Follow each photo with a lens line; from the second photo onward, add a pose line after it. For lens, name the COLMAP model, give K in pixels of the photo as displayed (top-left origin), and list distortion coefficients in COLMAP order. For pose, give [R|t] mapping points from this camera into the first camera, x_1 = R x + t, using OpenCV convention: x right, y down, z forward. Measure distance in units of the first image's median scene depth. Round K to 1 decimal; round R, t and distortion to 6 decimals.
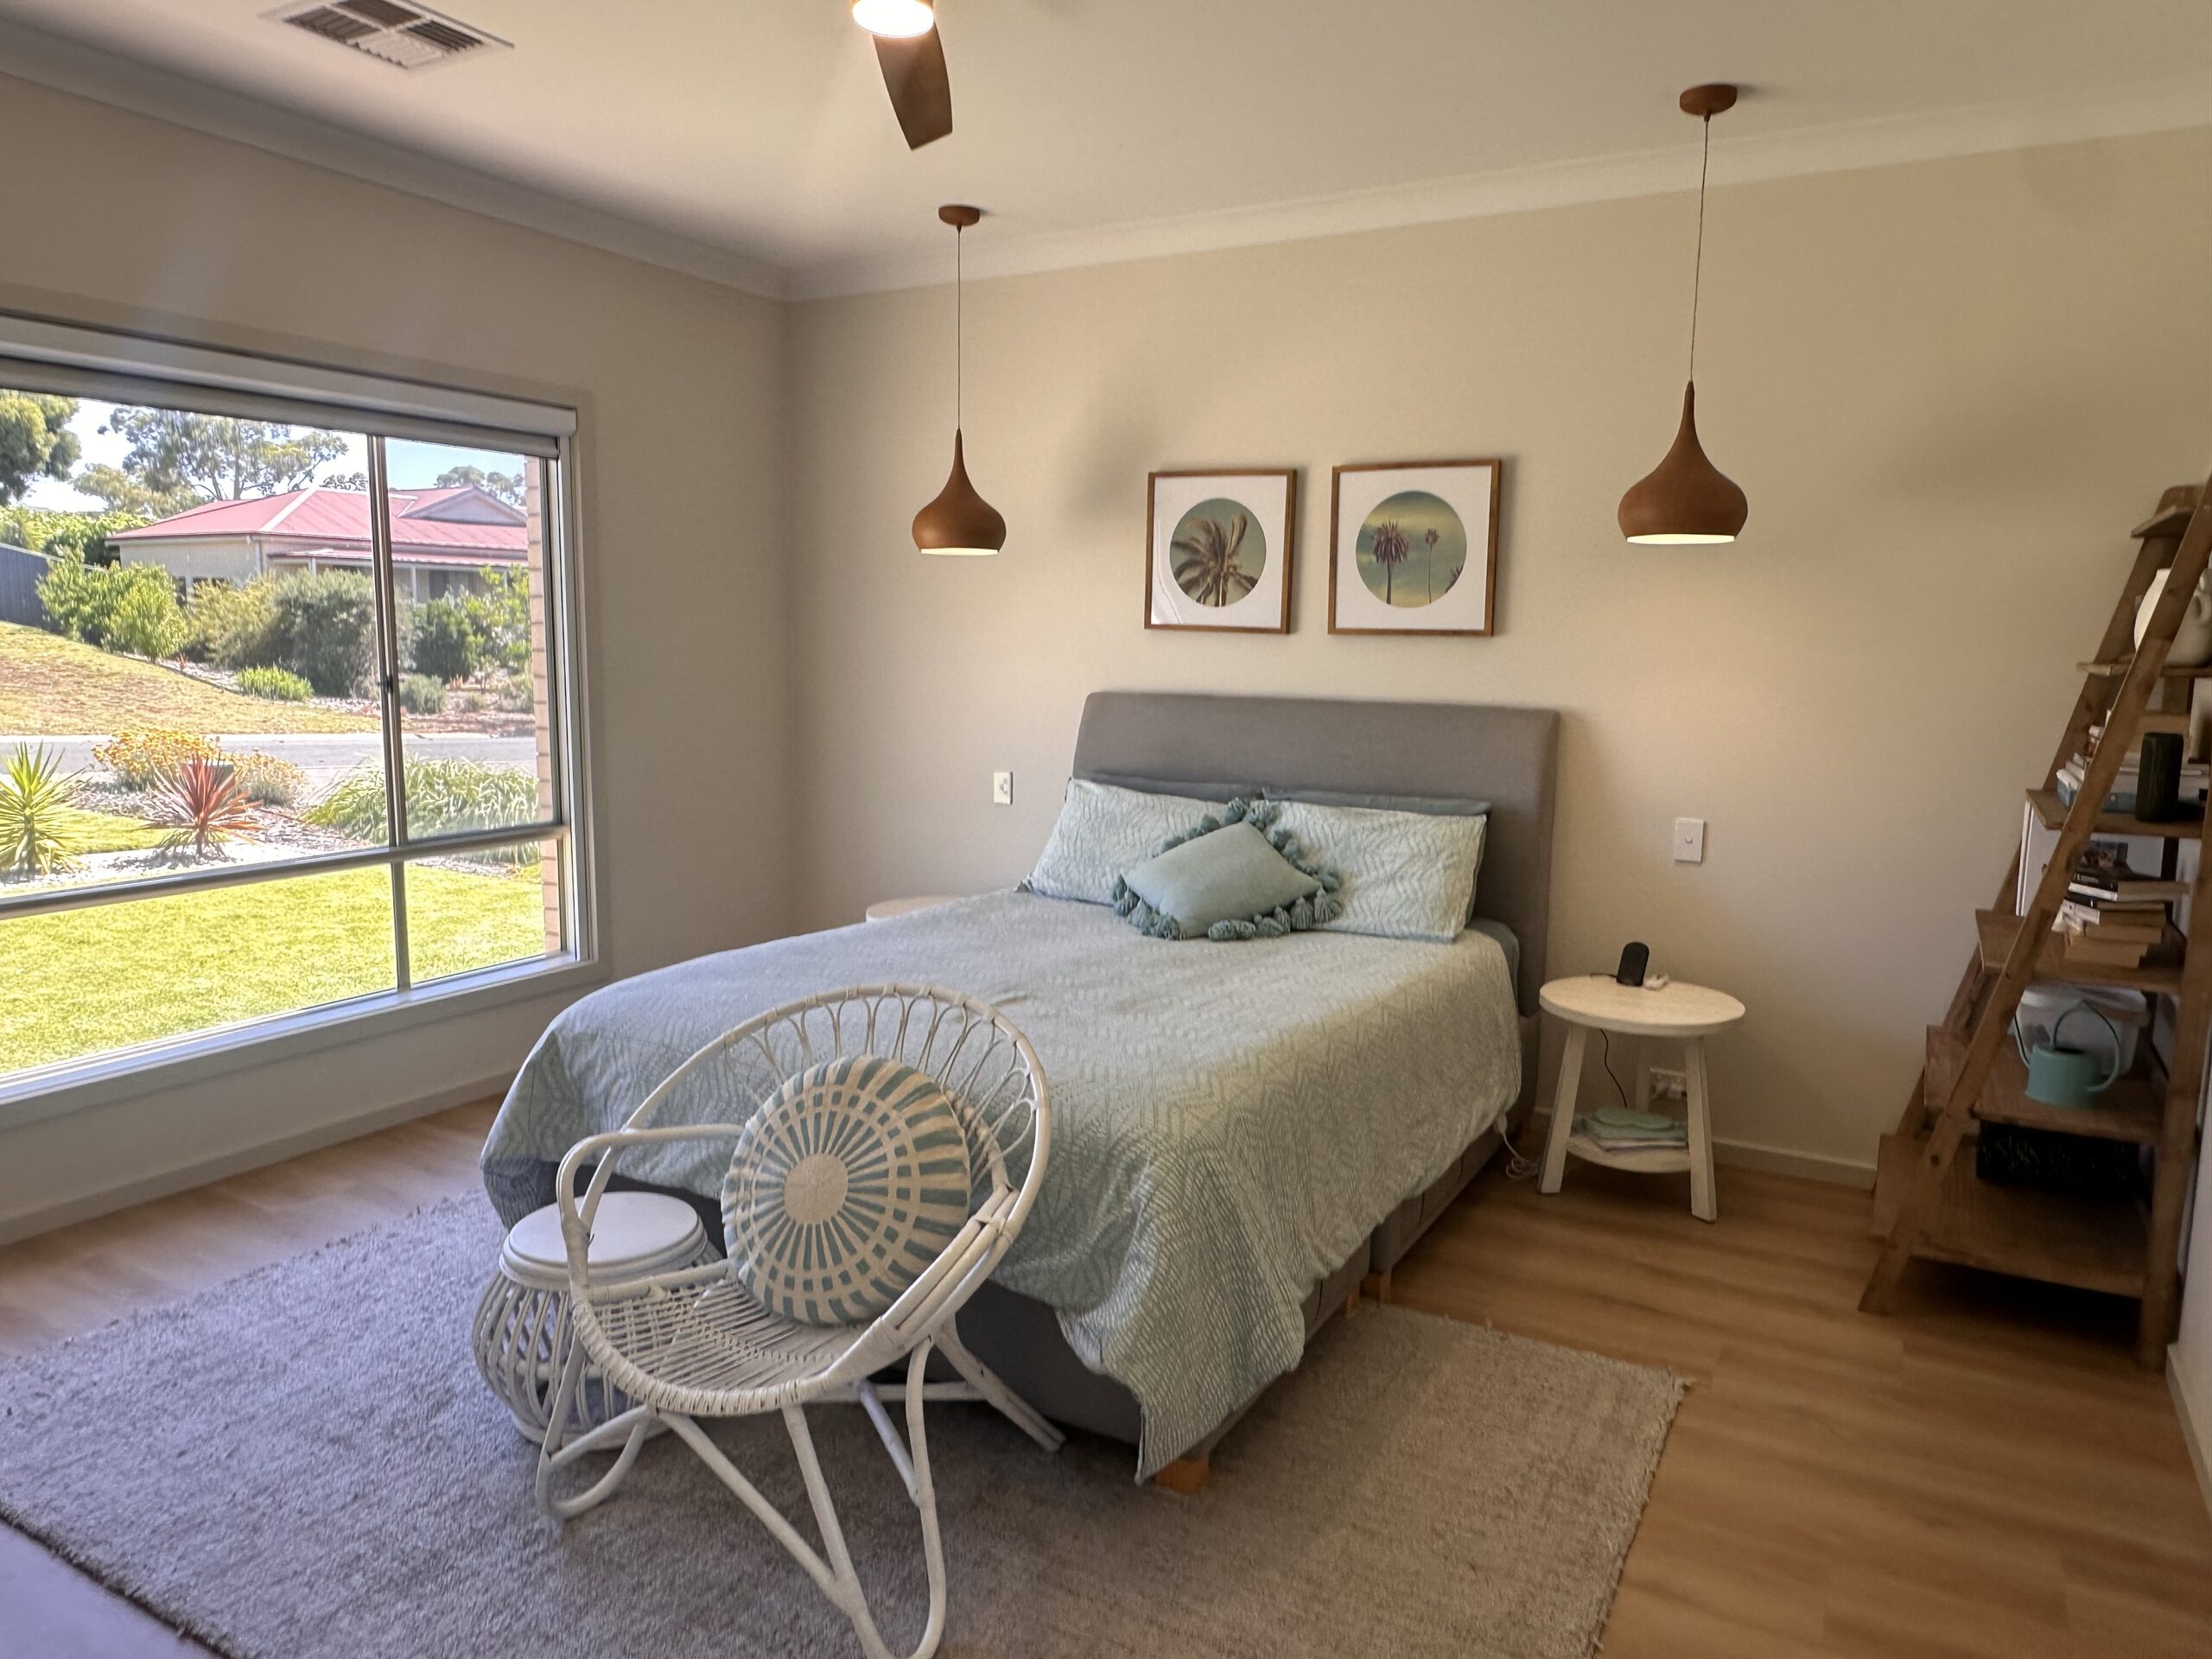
lens RADIAL K [[1450.6, 0, 1112.5], [0, 1450.6, 827.9], [0, 0, 1]] dist [-0.004029, -0.000832]
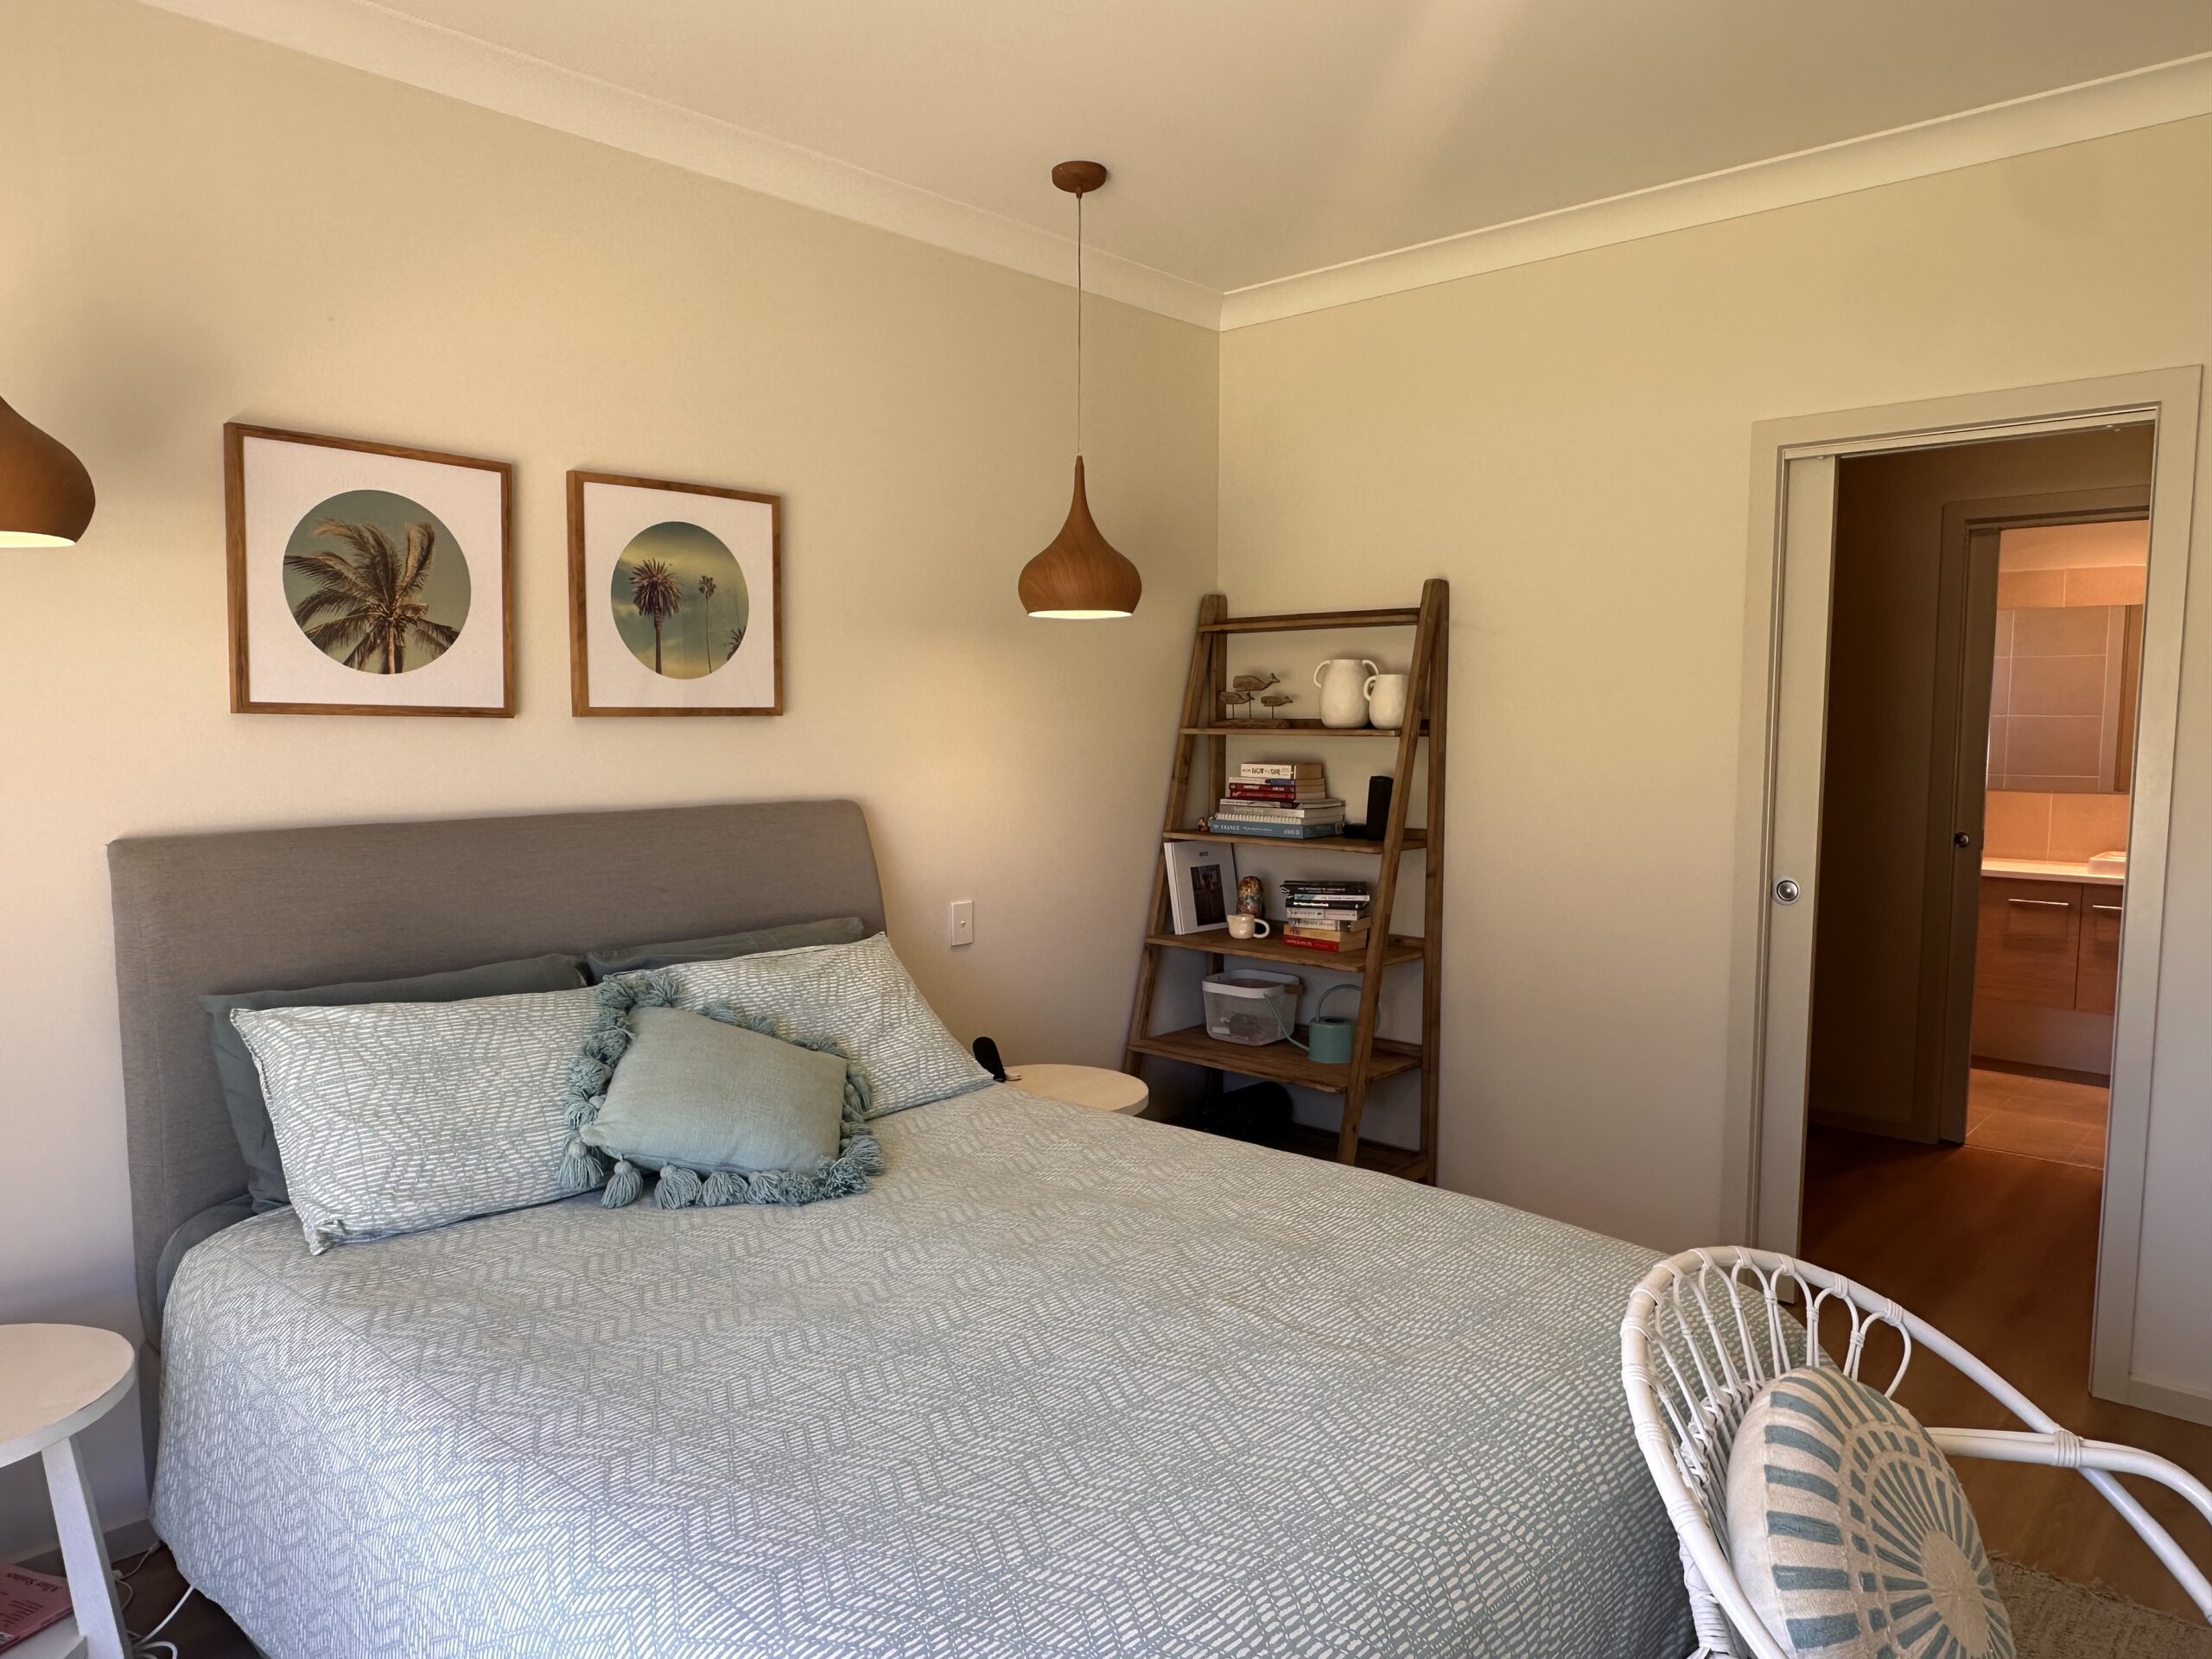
lens RADIAL K [[1450.6, 0, 1103.3], [0, 1450.6, 832.2], [0, 0, 1]] dist [-0.004029, -0.000832]
pose [[0.237923, -0.093397, 0.966783, -0.460366], [0.137785, 0.988545, 0.061591, -0.089602], [-0.961461, 0.118554, 0.248066, 0.613619]]
